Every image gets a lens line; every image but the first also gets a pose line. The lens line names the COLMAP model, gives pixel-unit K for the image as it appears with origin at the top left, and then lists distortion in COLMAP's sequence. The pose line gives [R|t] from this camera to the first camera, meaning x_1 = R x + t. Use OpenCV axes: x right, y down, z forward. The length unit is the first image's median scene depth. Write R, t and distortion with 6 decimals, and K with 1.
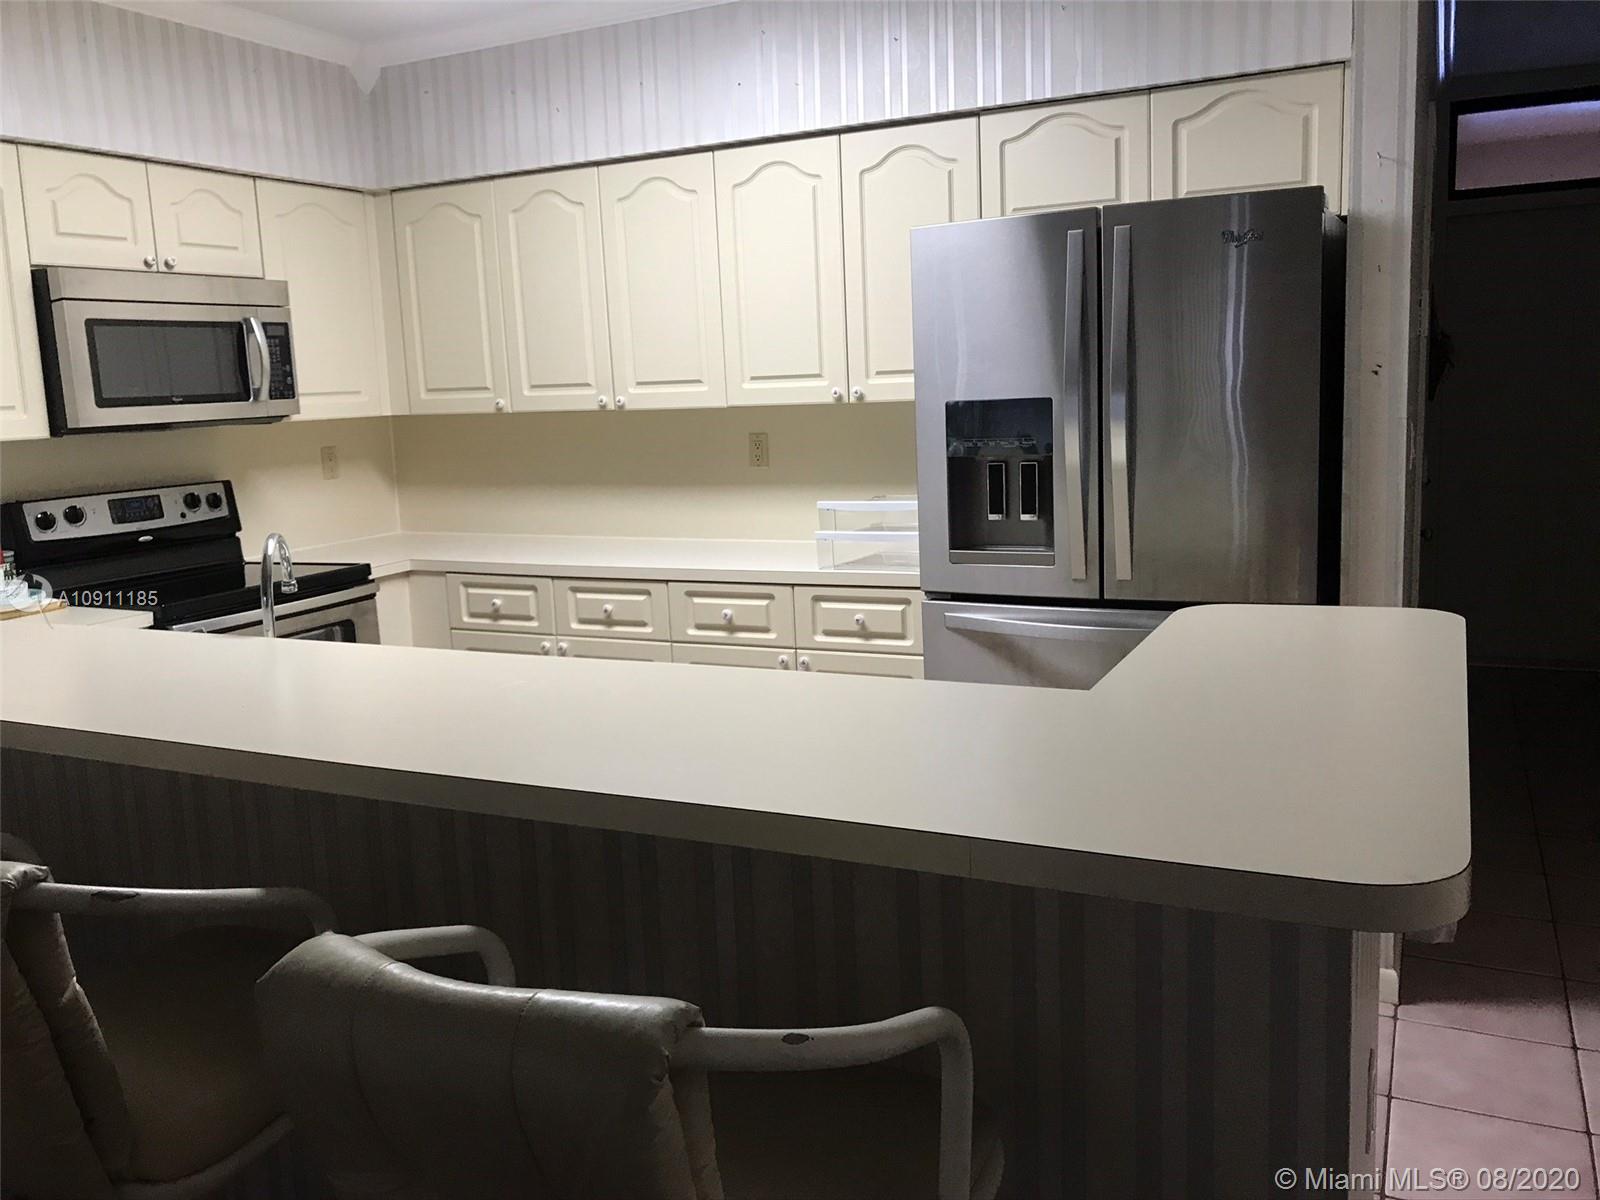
lens RADIAL K [[1314.3, 0, 800.0], [0, 1314.3, 600.0], [0, 0, 1]] dist [0.006356, -0.012048]
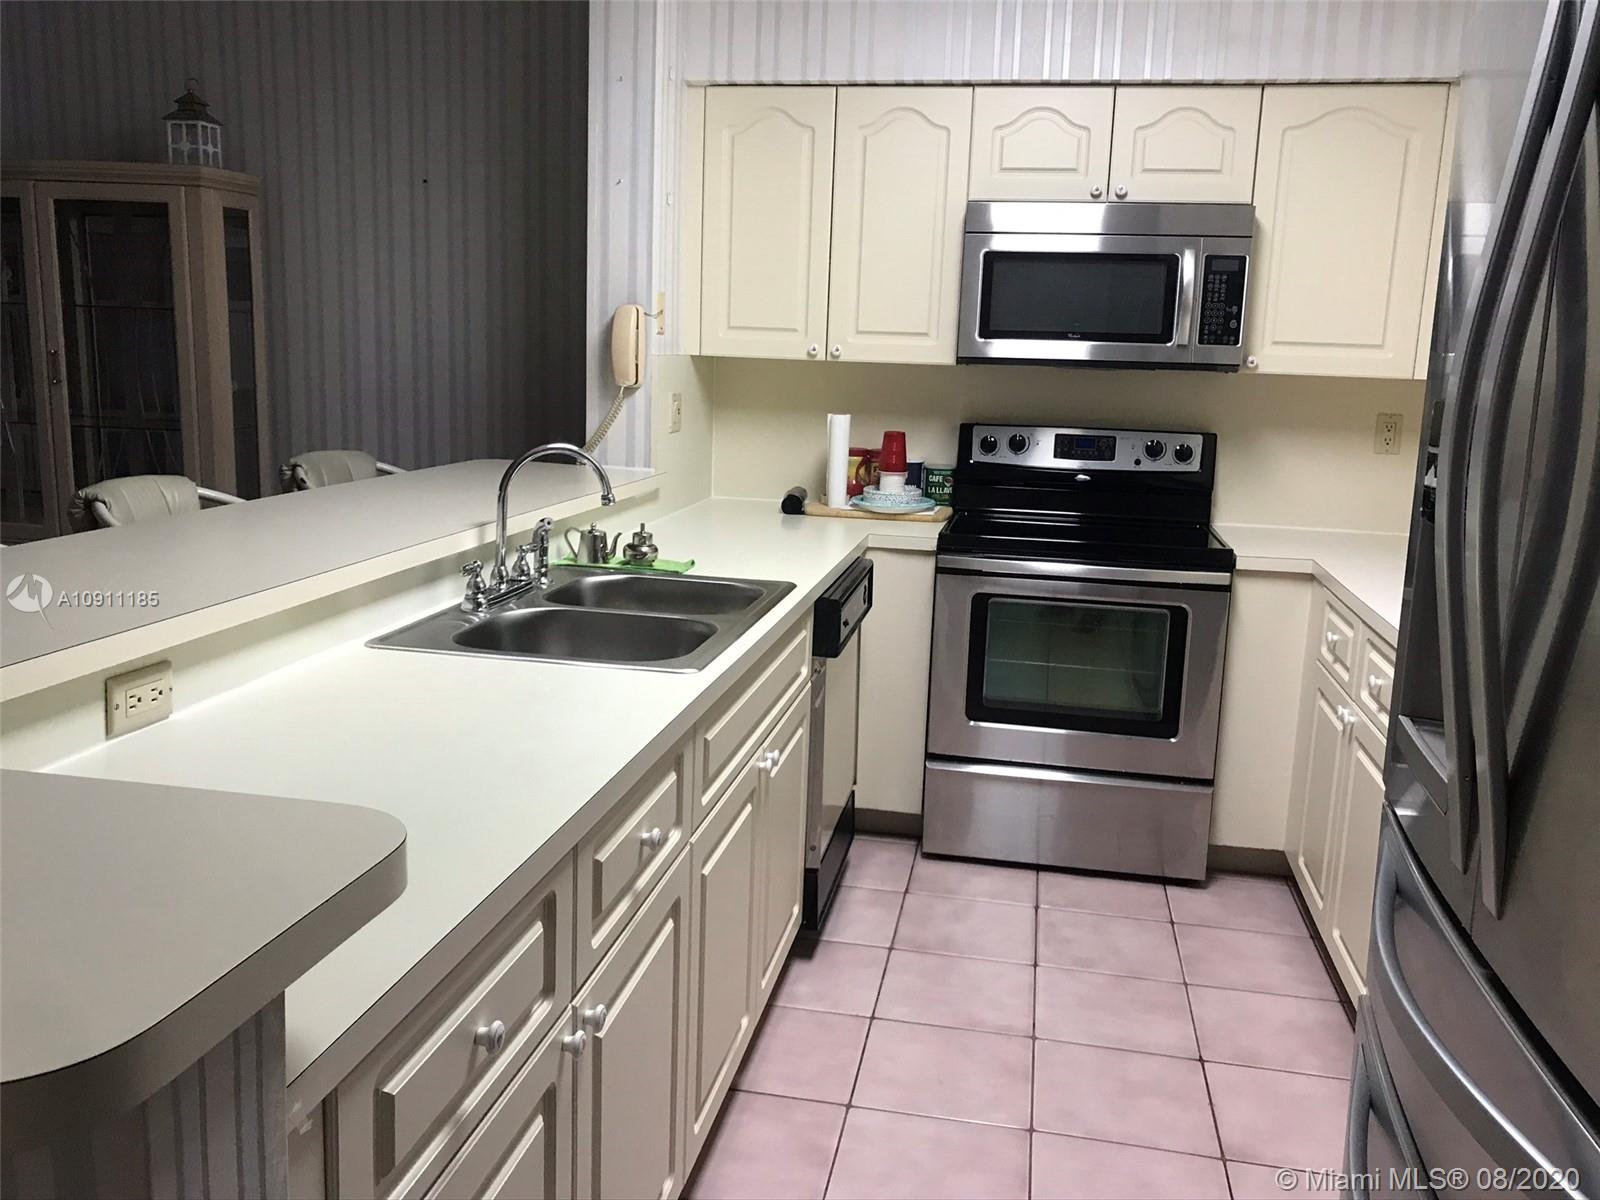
lens RADIAL K [[1314.3, 0, 800.0], [0, 1314.3, 600.0], [0, 0, 1]] dist [0.006356, -0.012048]
pose [[0.305301, 0.234908, -0.922827, 0.361173], [-0.200125, 0.963281, 0.178998, -0.091655], [0.930989, 0.130032, 0.341102, 0.475593]]
